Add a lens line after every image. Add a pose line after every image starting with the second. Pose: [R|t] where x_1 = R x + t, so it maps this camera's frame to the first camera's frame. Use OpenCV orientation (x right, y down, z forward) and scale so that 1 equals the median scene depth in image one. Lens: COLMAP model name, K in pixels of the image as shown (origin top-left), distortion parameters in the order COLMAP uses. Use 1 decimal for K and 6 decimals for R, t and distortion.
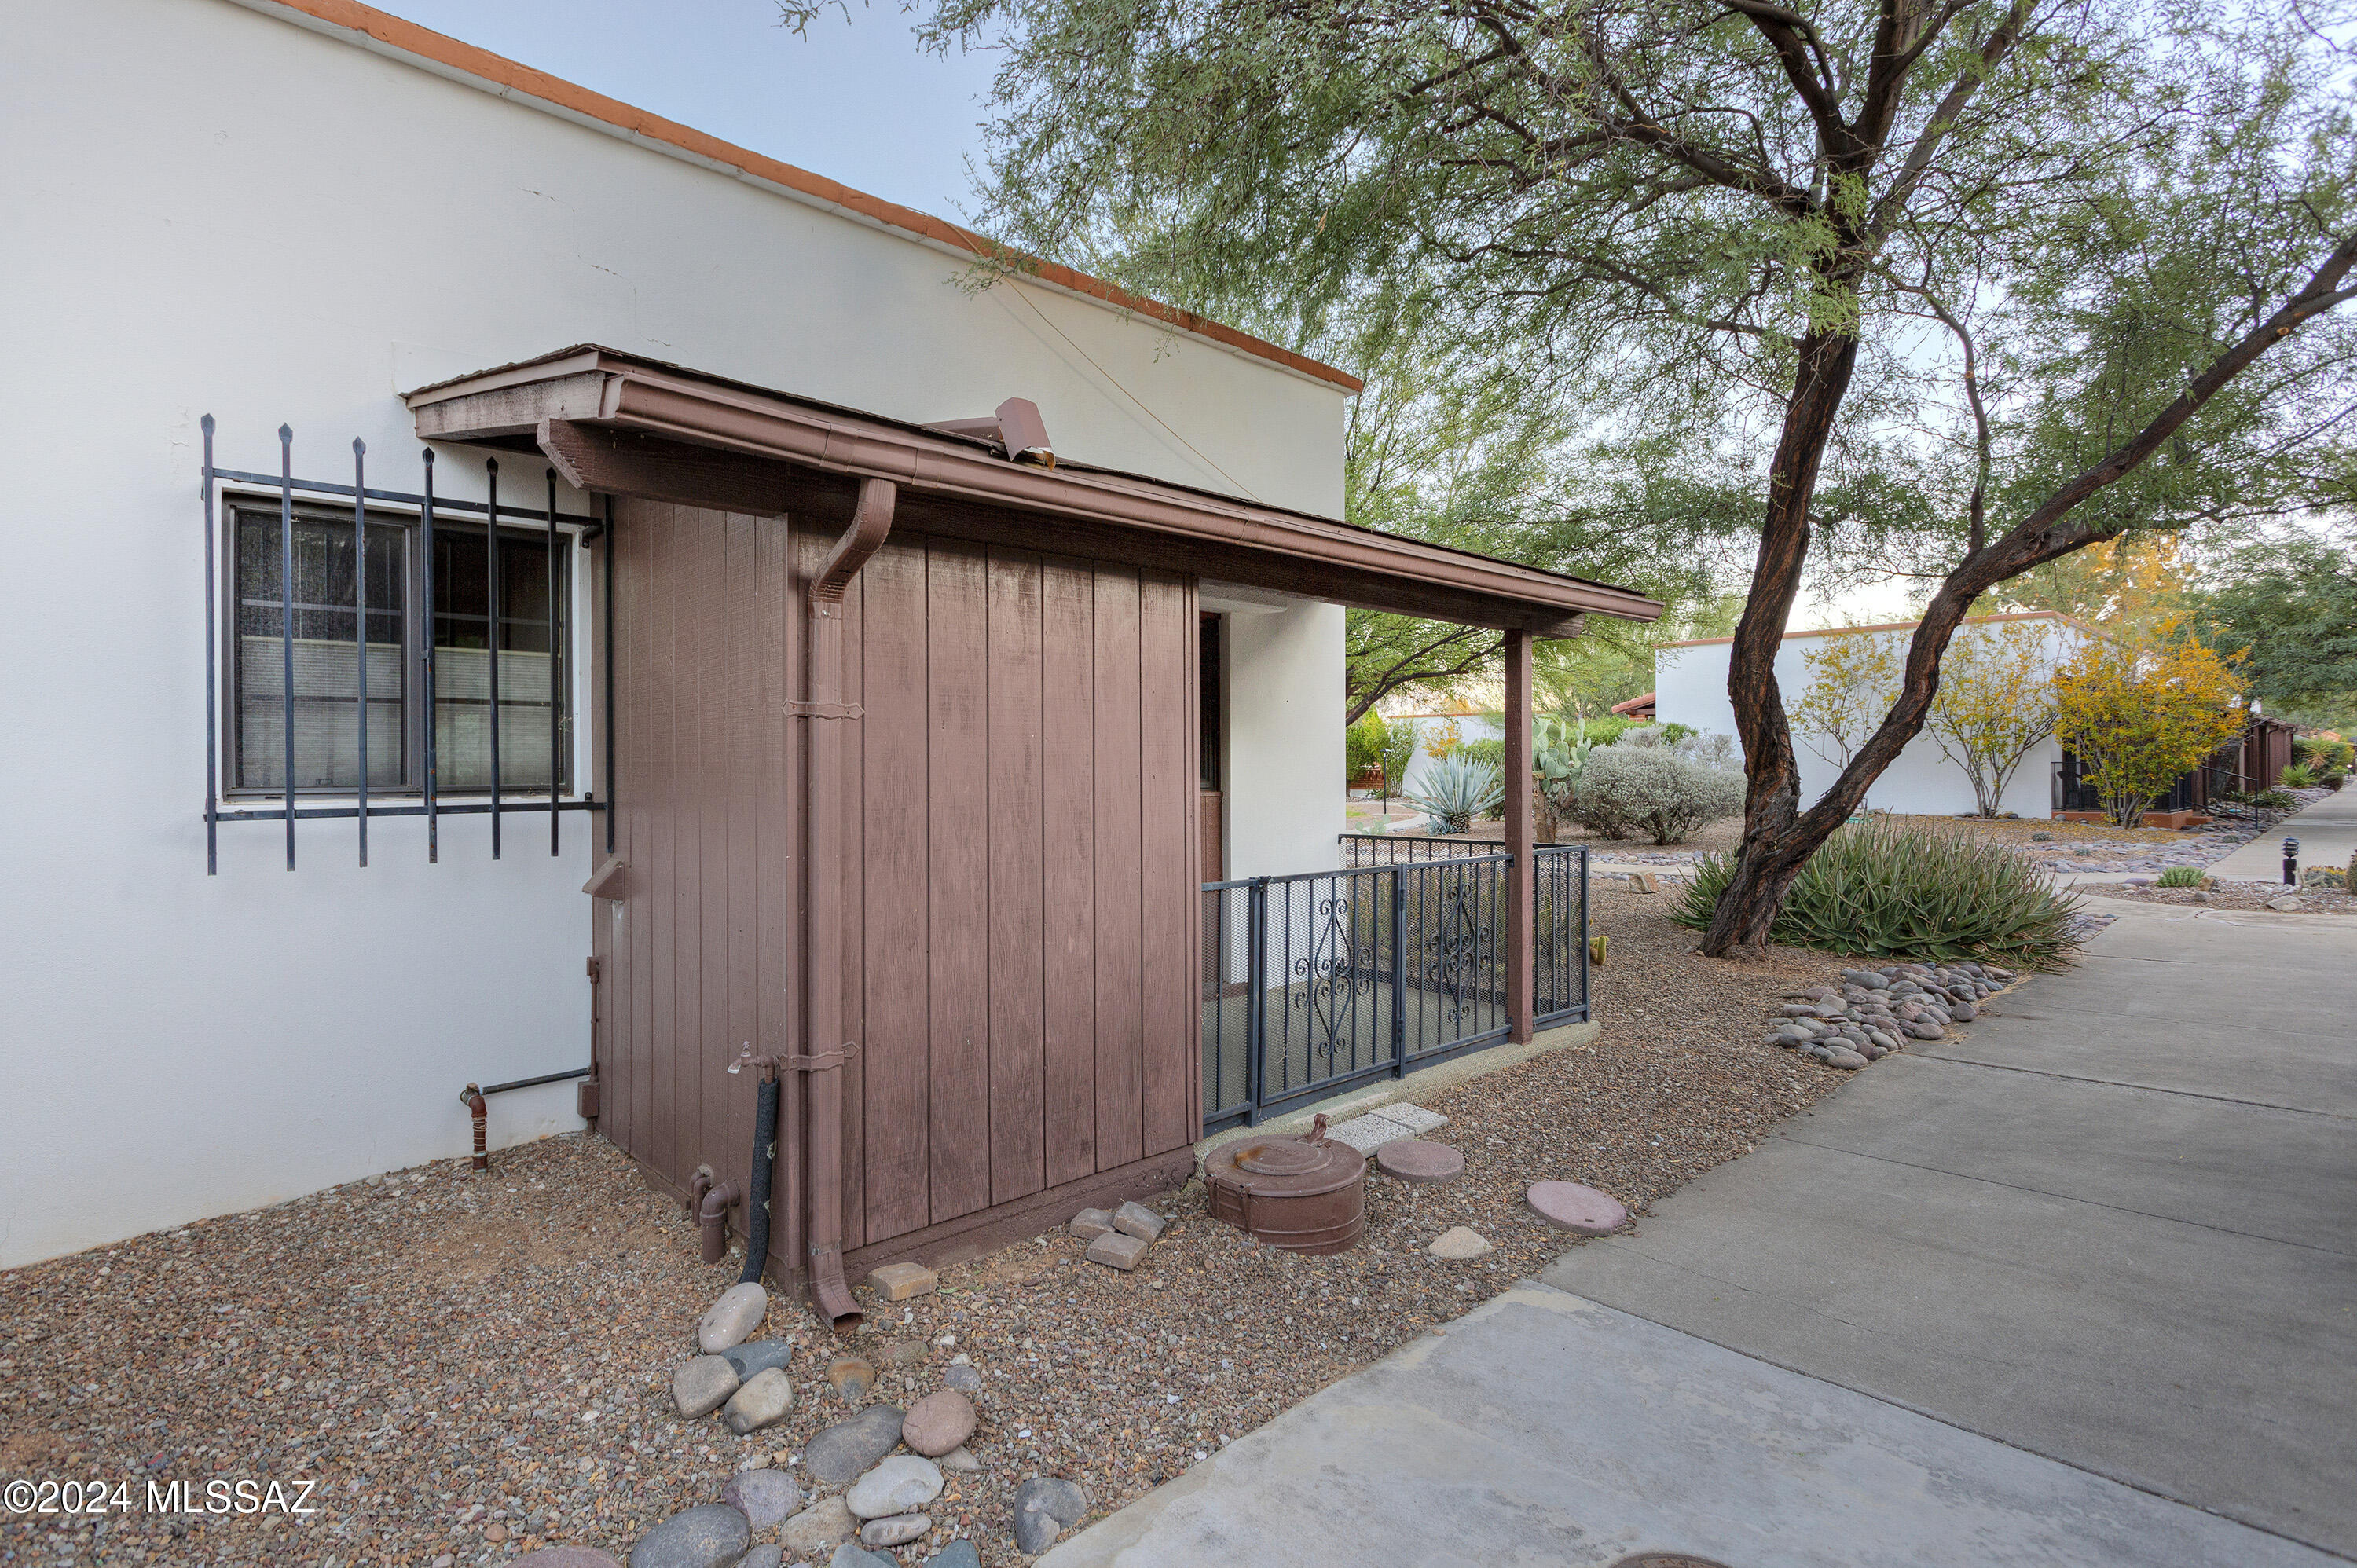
lens RADIAL K [[1132.9, 0, 1155.7], [0, 1132.9, 756.3], [0, 0, 1]] dist [0.002330, 0.000167]
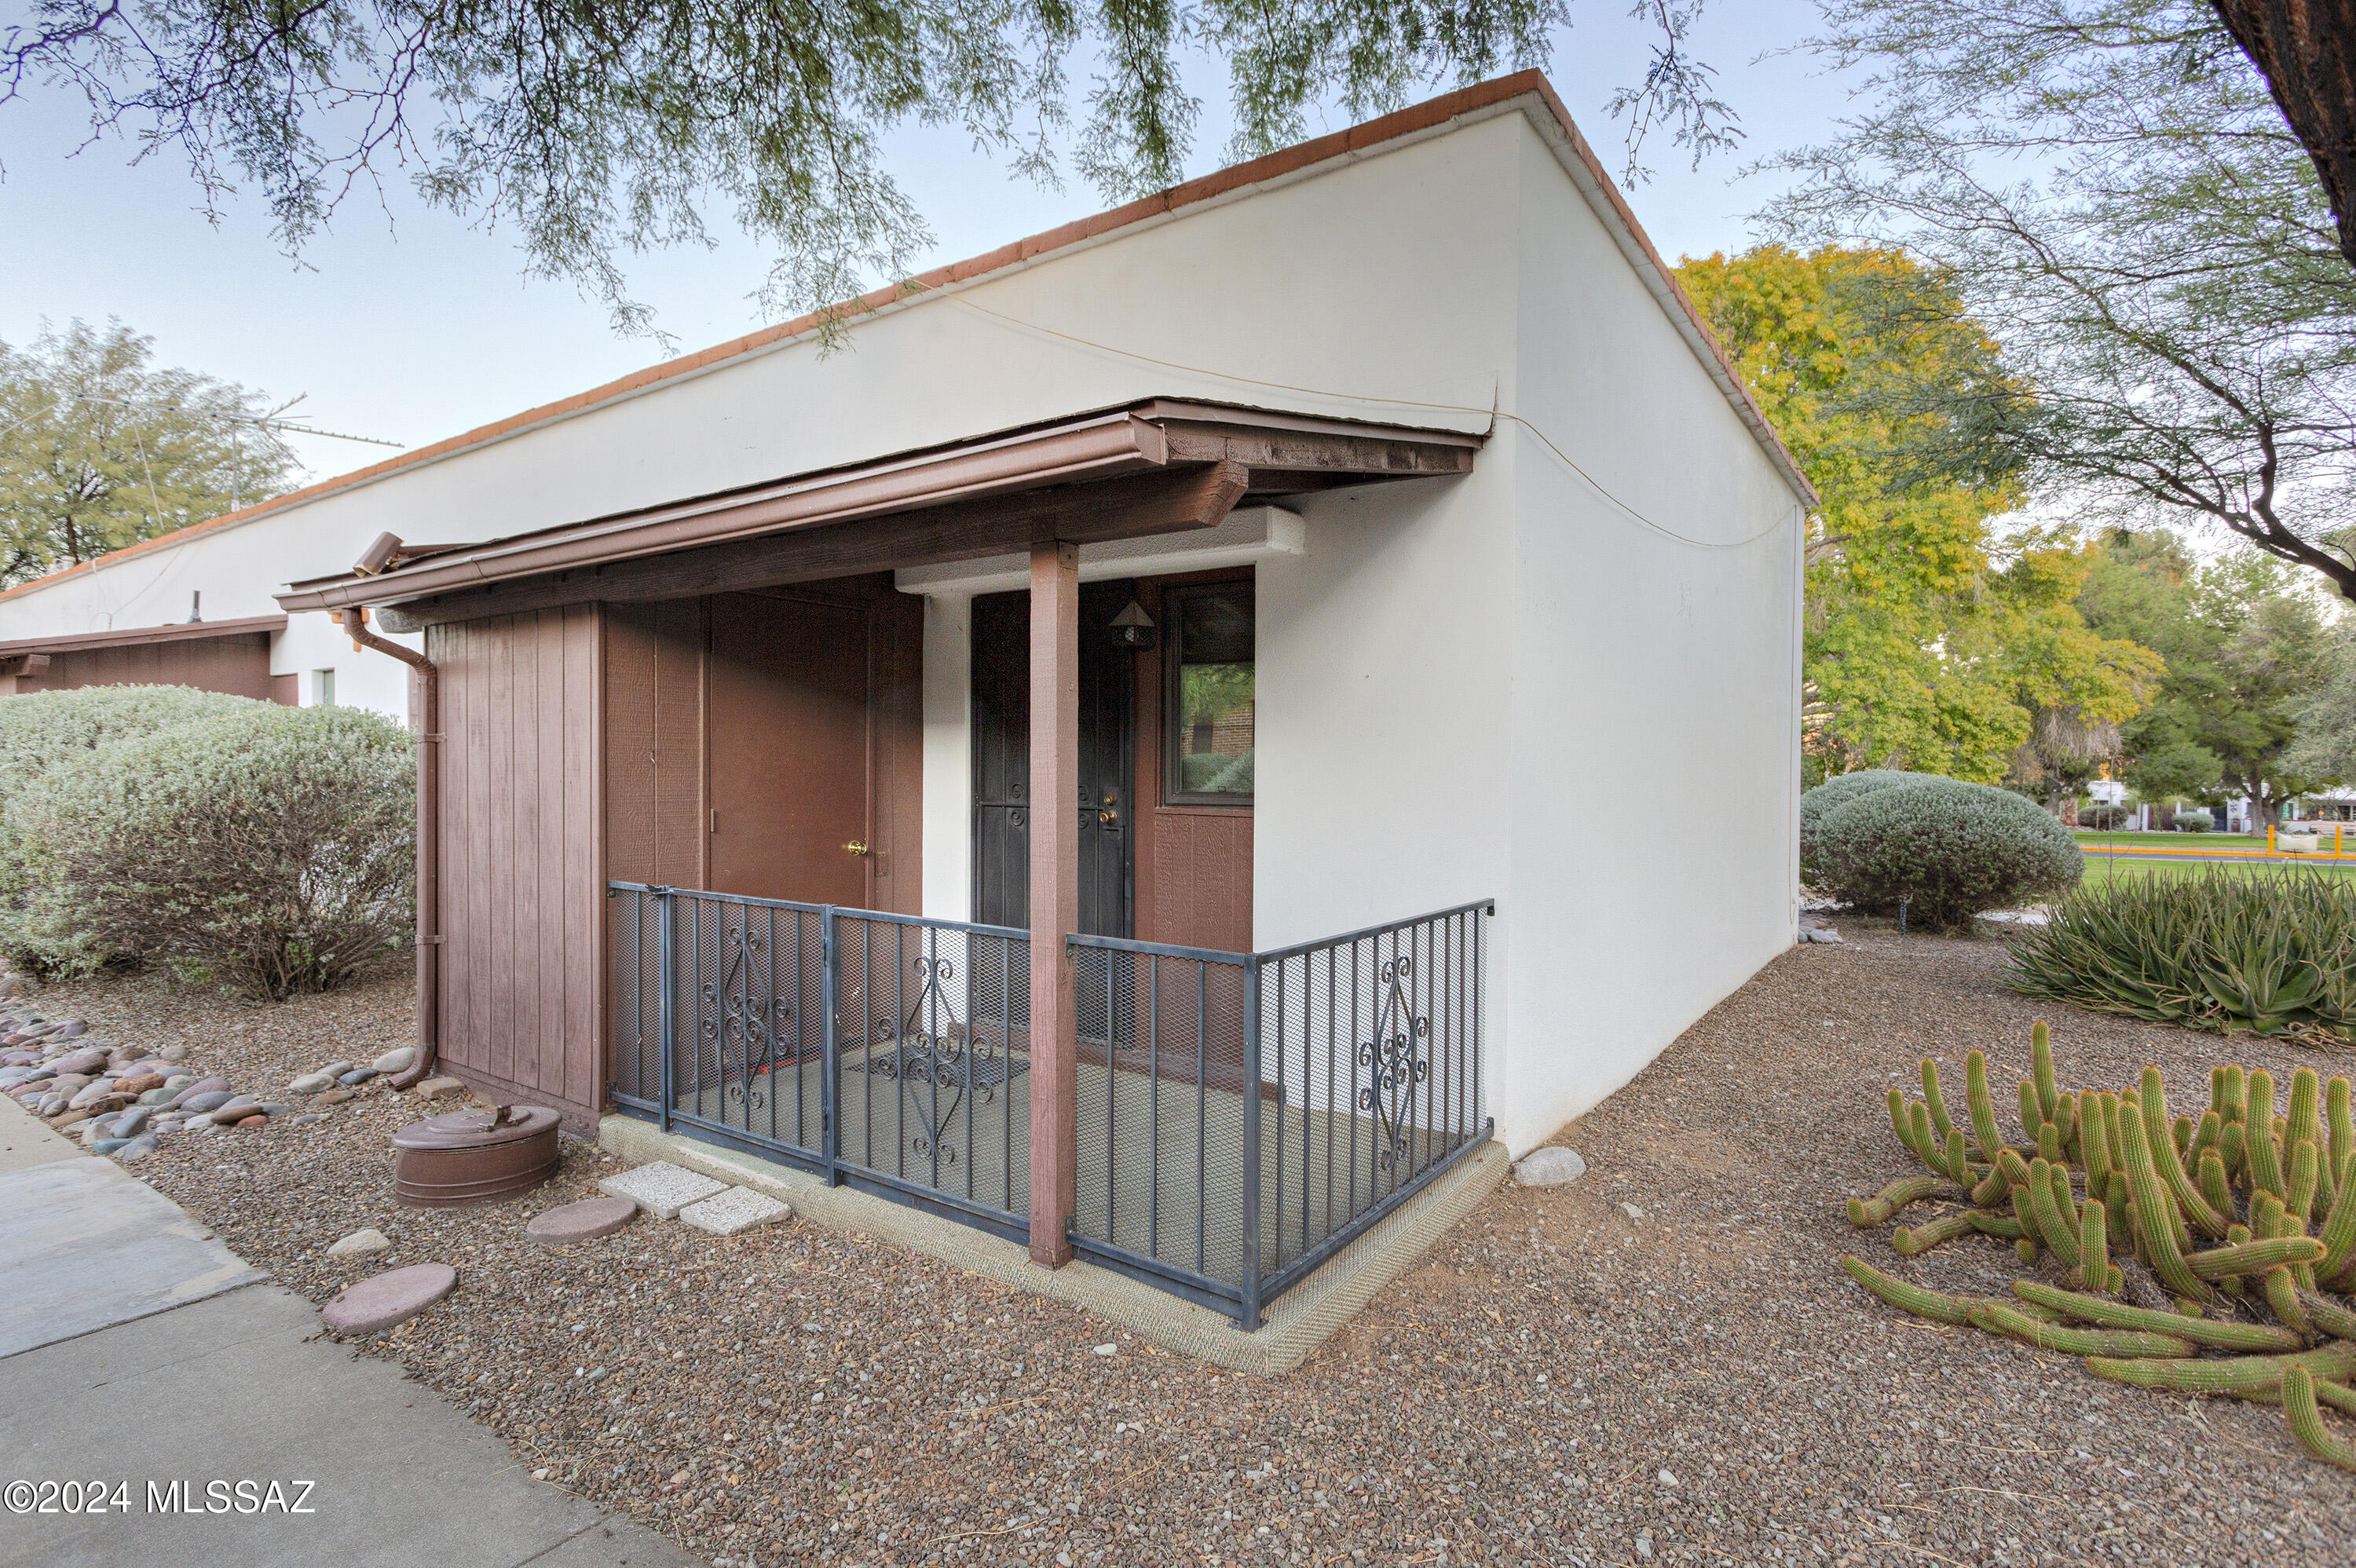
lens RADIAL K [[1132.4, 0, 1155.2], [0, 1132.4, 756.3], [0, 0, 1]] dist [0.002330, 0.000167]
pose [[0.227544, 0.005805, -0.973750, 1.394978], [-0.001133, 0.999983, 0.005697, -0.015445], [0.973767, -0.000193, 0.227547, 1.432611]]
